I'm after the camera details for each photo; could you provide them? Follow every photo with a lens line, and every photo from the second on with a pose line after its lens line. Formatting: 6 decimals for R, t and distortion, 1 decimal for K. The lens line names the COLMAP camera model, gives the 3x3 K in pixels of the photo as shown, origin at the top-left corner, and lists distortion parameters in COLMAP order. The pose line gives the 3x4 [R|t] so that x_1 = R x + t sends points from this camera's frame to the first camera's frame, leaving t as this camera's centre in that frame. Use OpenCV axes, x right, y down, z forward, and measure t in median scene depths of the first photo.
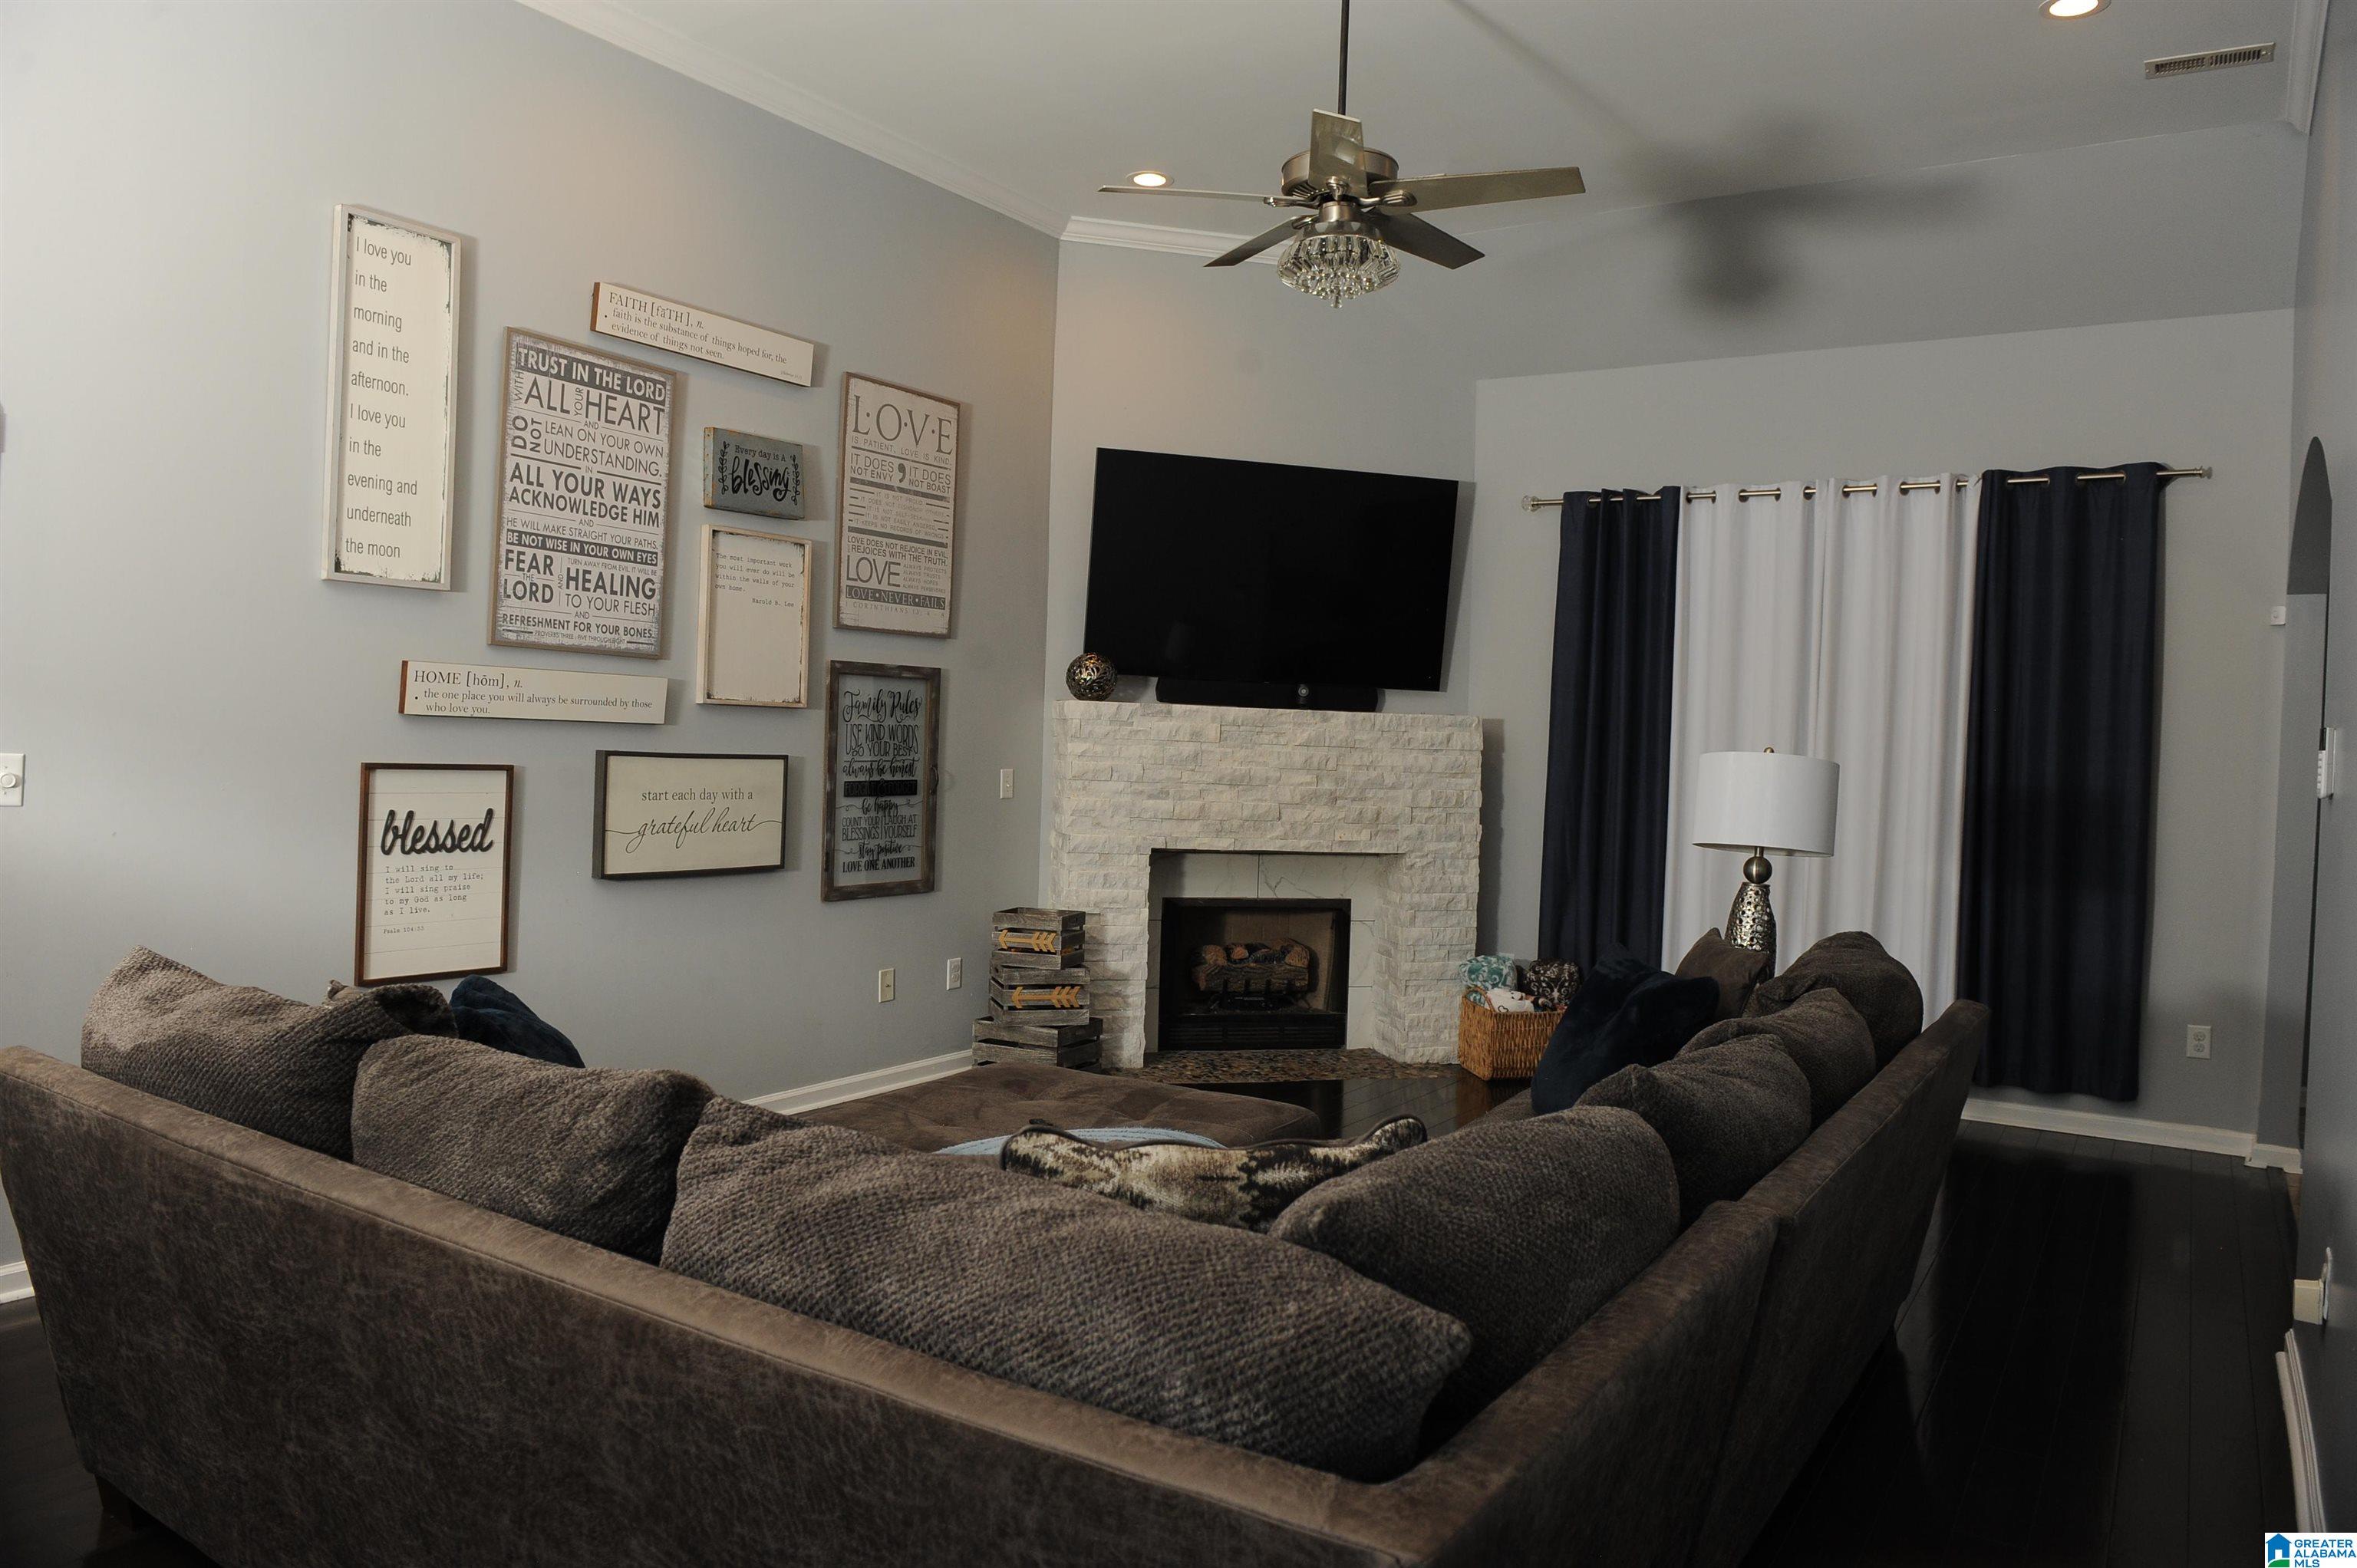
lens RADIAL K [[1576.9, 0, 1178.5], [0, 1576.9, 784.0], [0, 0, 1]] dist [-0.006991, -0.059134]
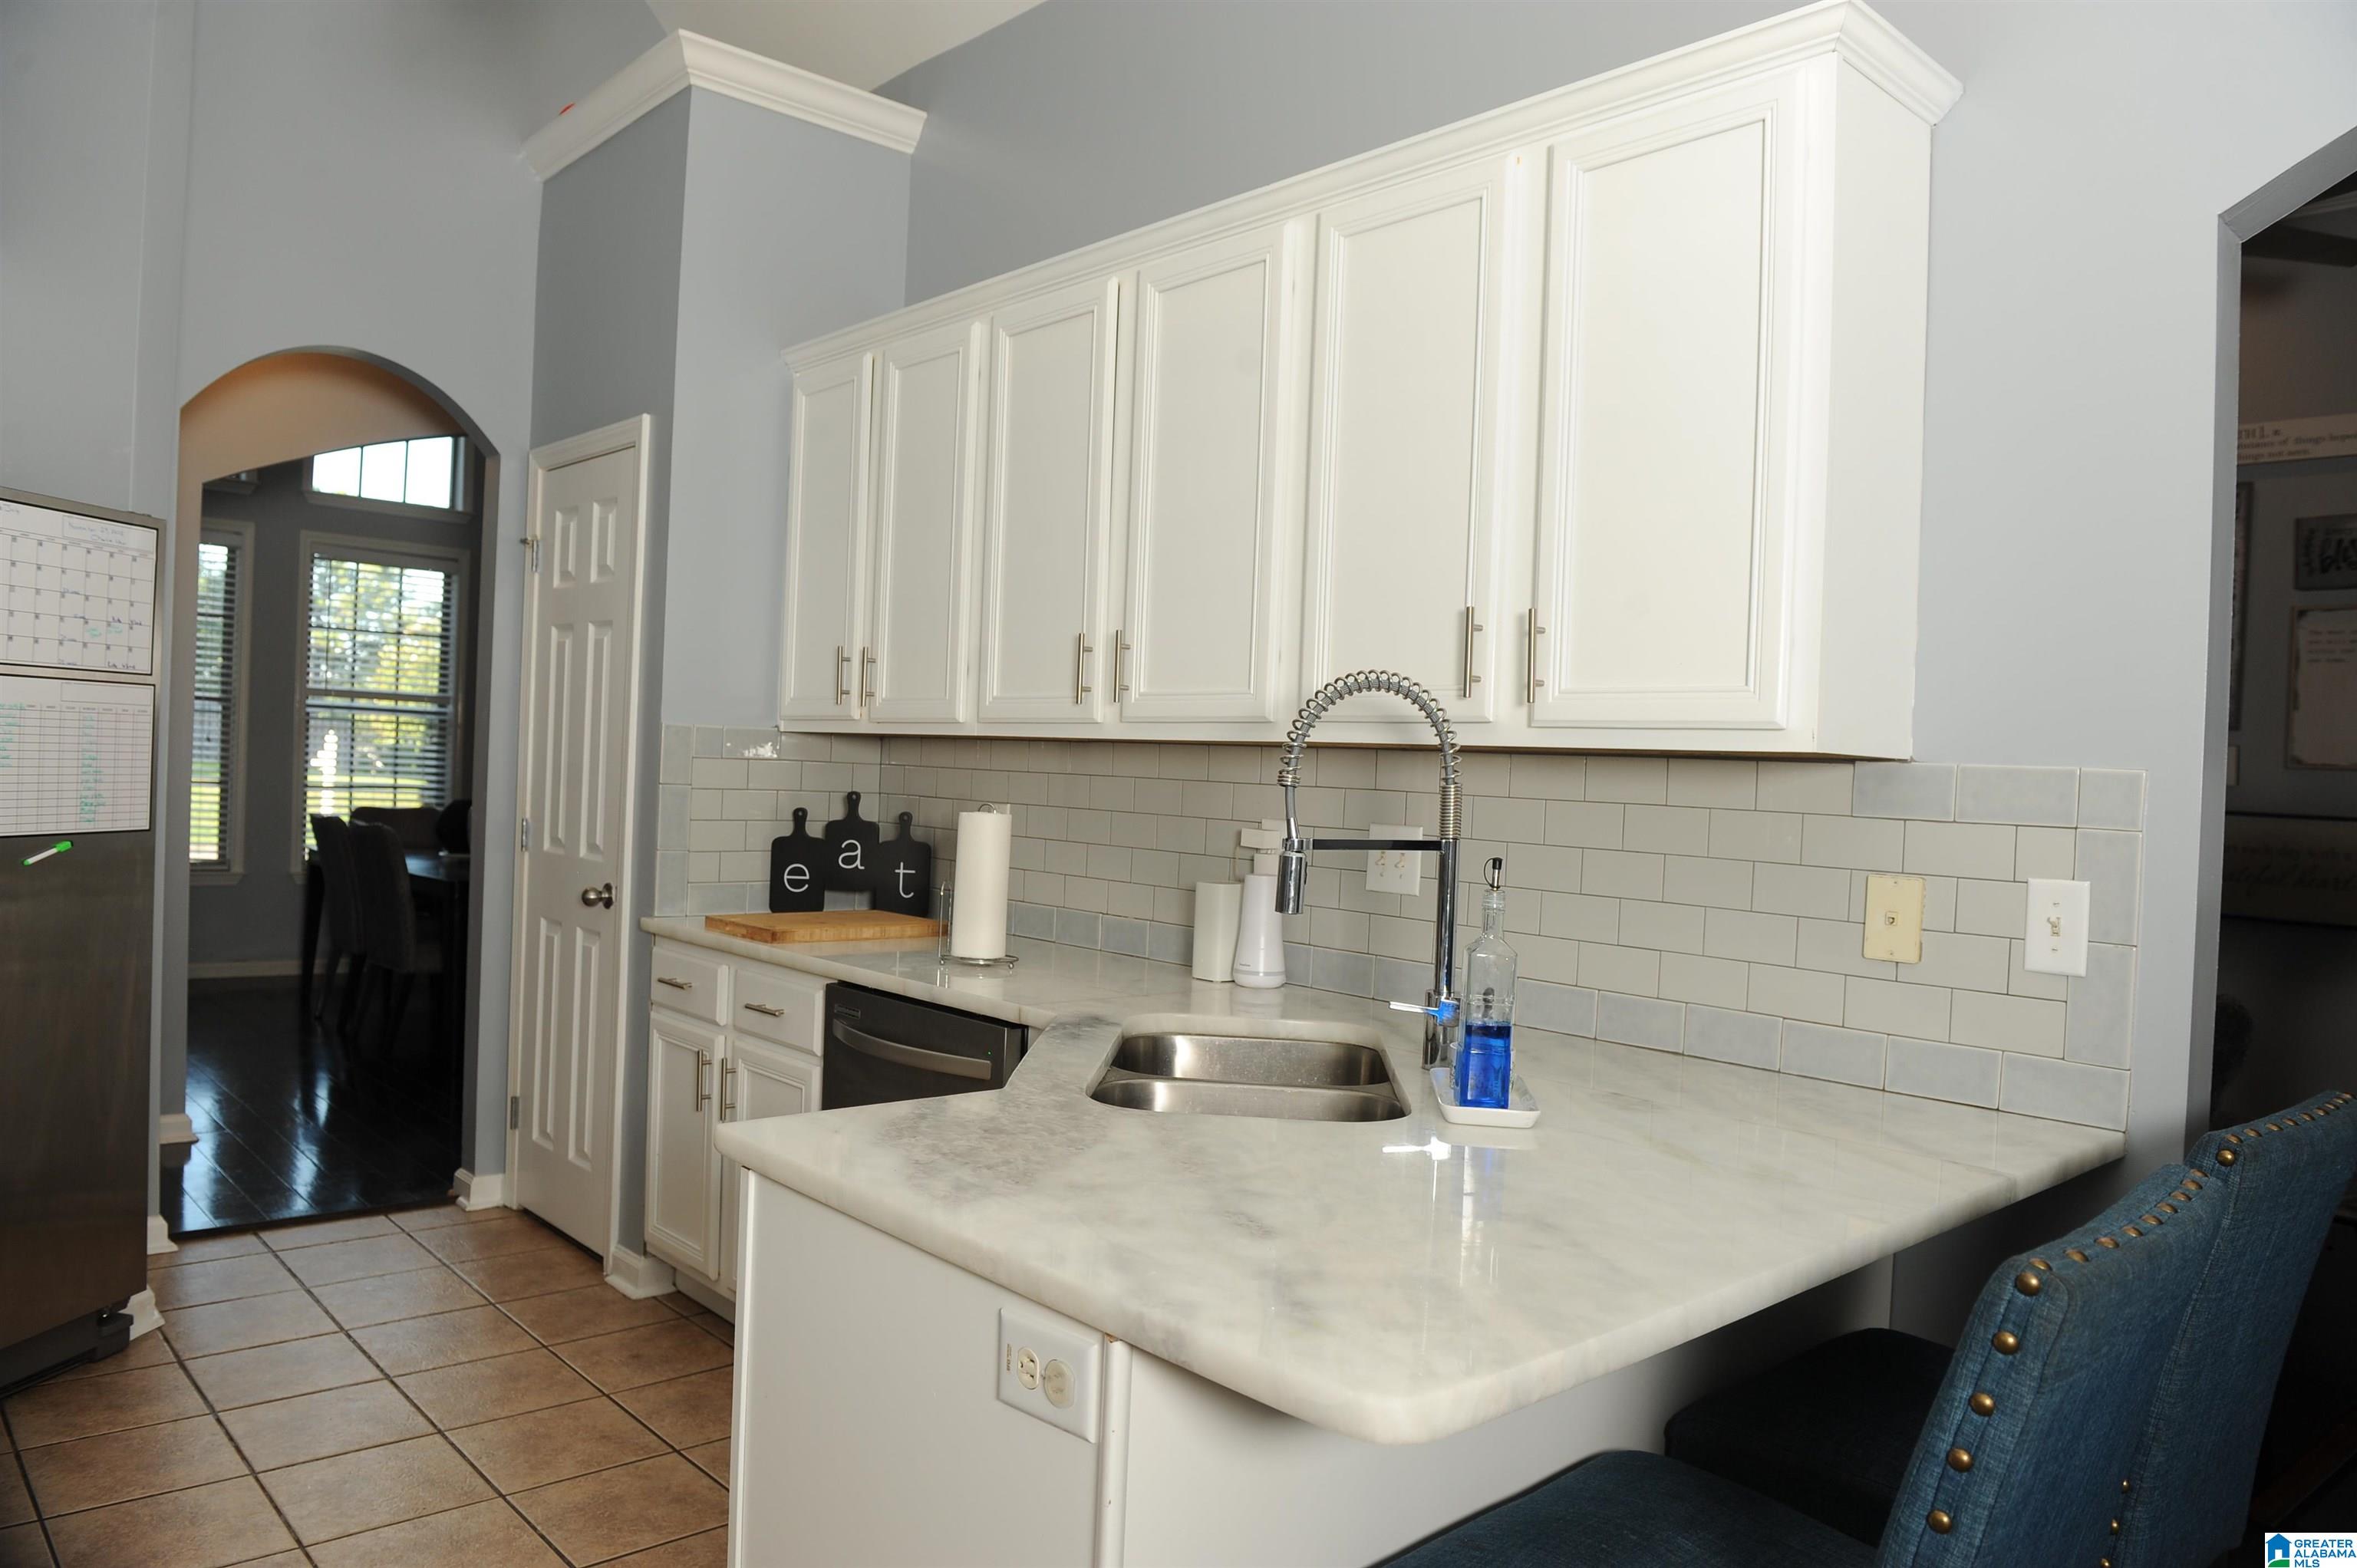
lens RADIAL K [[1612.6, 0, 1178.5], [0, 1612.6, 784.0], [0, 0, 1]] dist [-0.051866, 0.000483]
pose [[-0.242678, -0.033860, -0.969516, 0.941960], [-0.073719, 0.997145, -0.016373, 0.033581], [0.967302, 0.067499, -0.244482, 0.519283]]
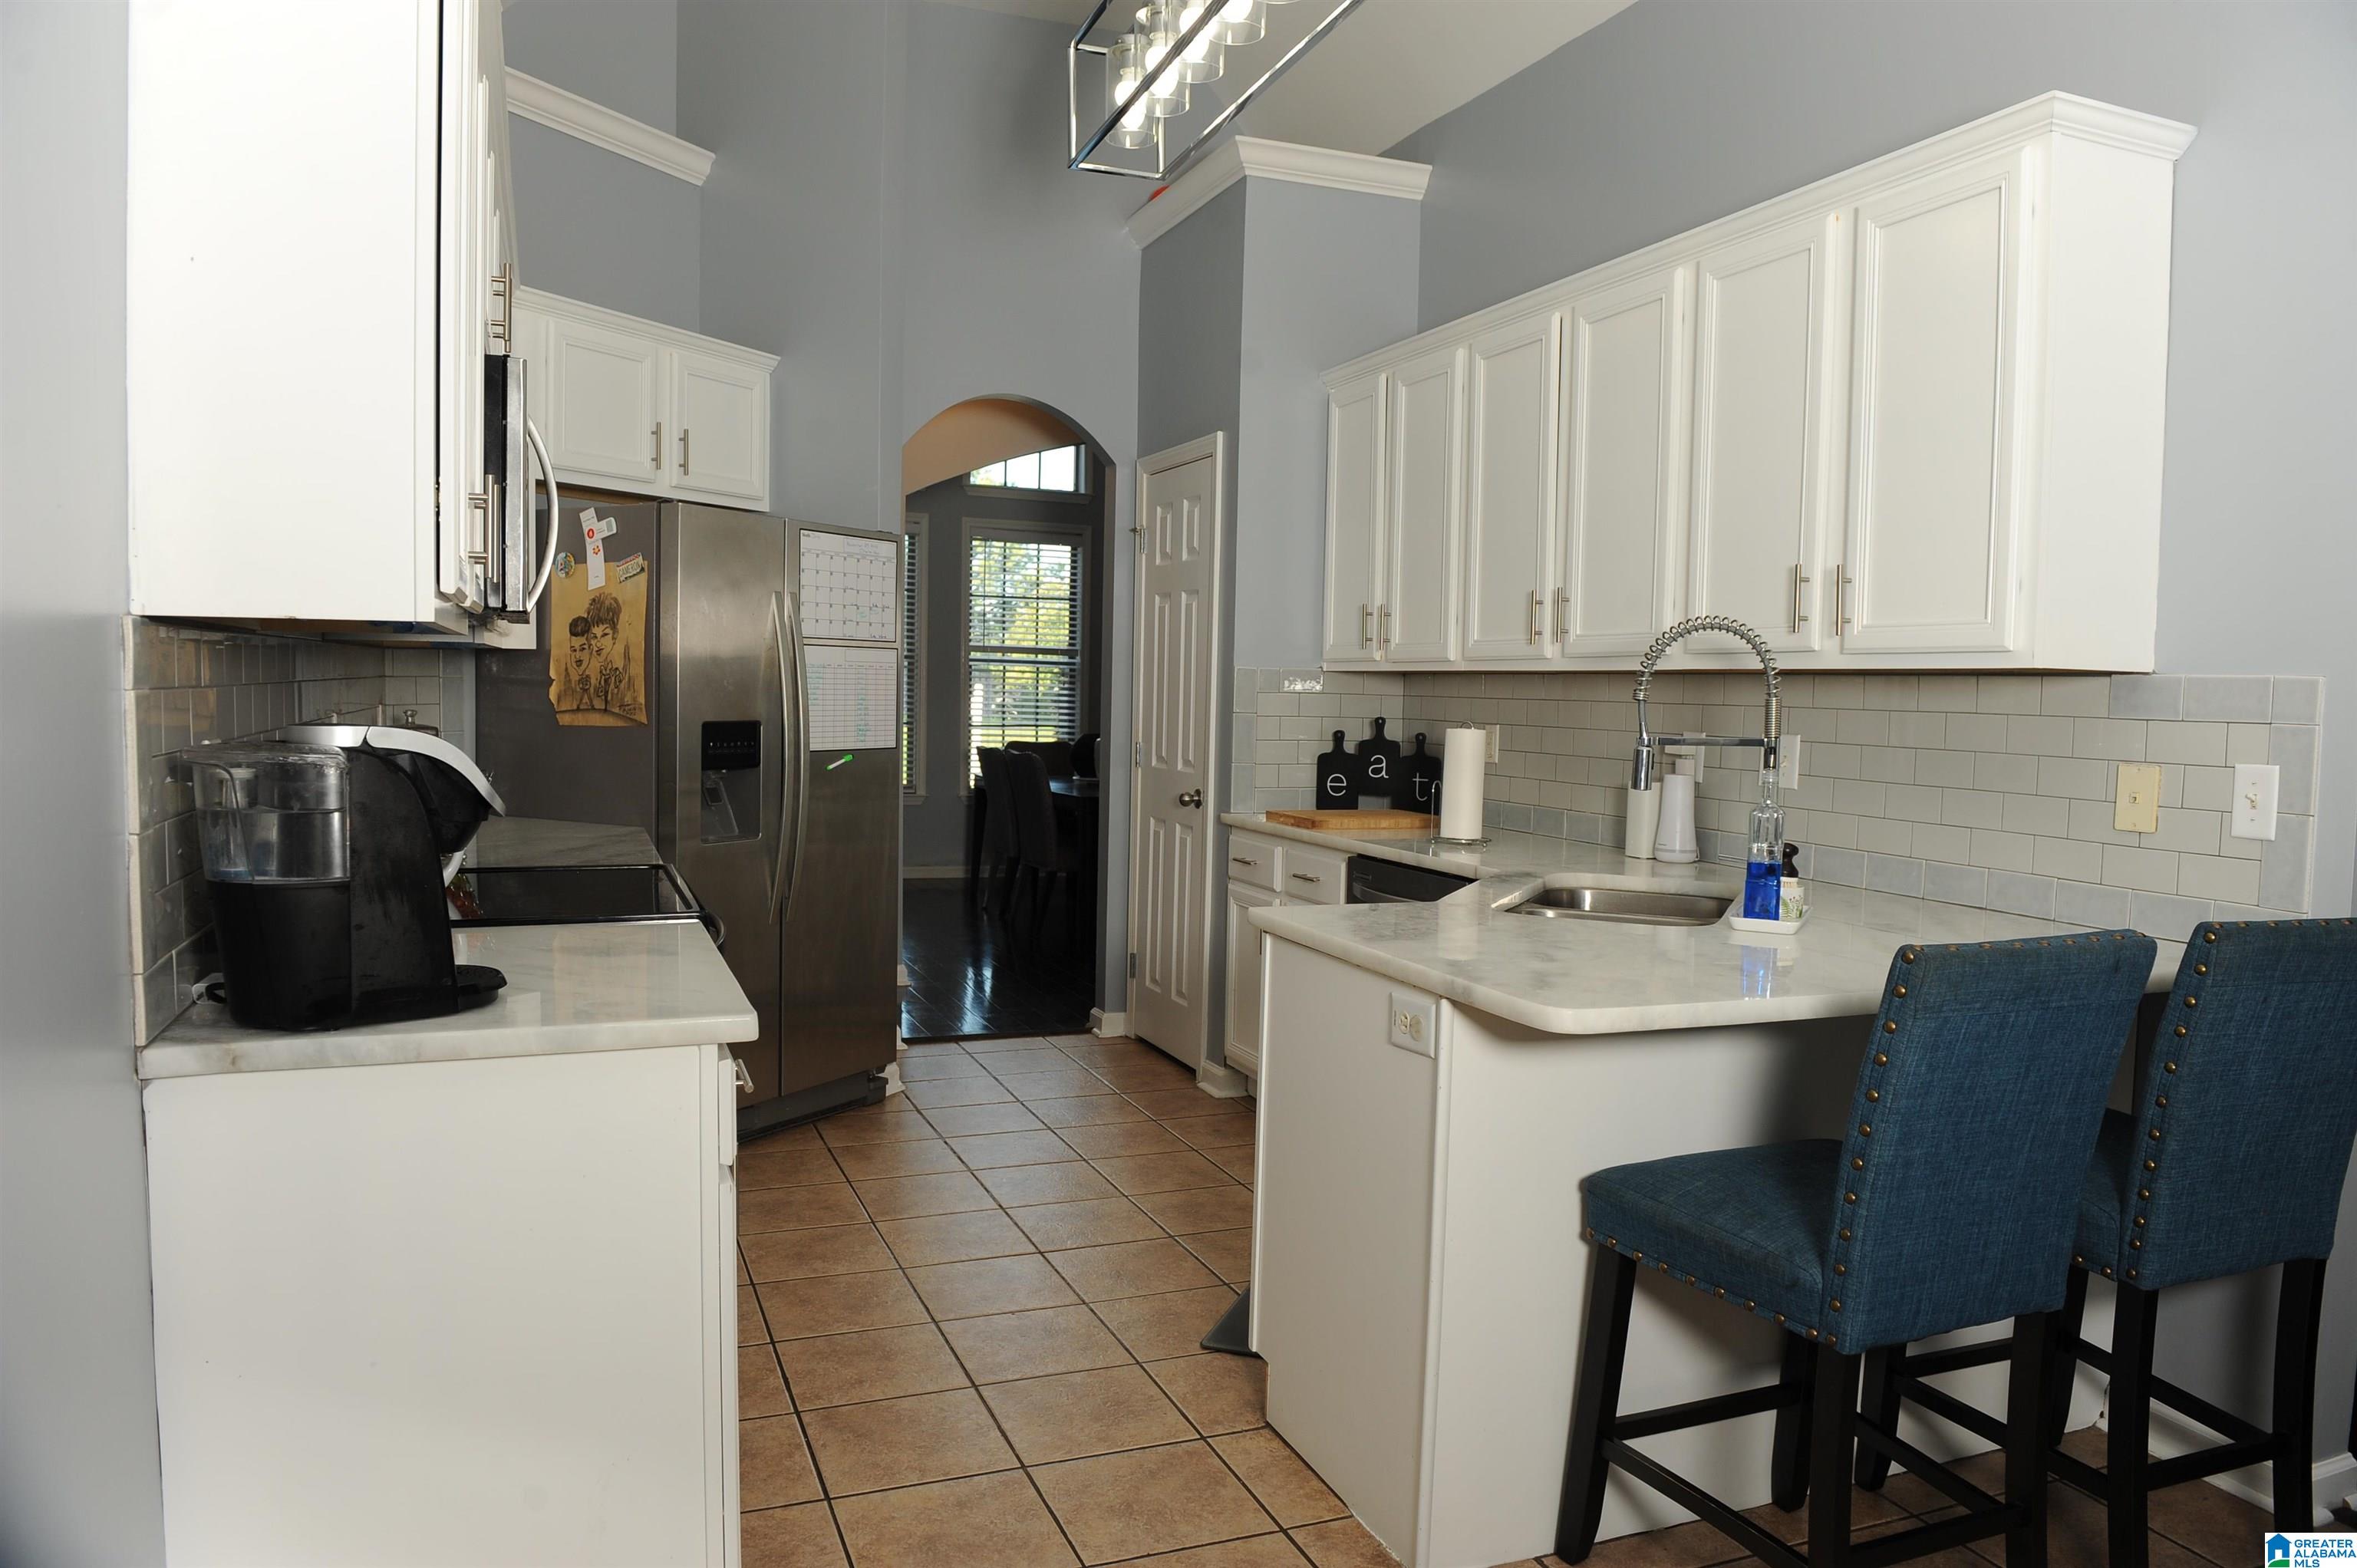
lens RADIAL K [[1576.9, 0, 1178.5], [0, 1576.9, 784.0], [0, 0, 1]] dist [-0.006991, -0.059134]
pose [[-0.570732, 0.003559, -0.821129, 1.478831], [-0.062359, 0.996915, 0.047664, 0.051018], [0.818765, 0.078409, -0.568749, 0.914794]]
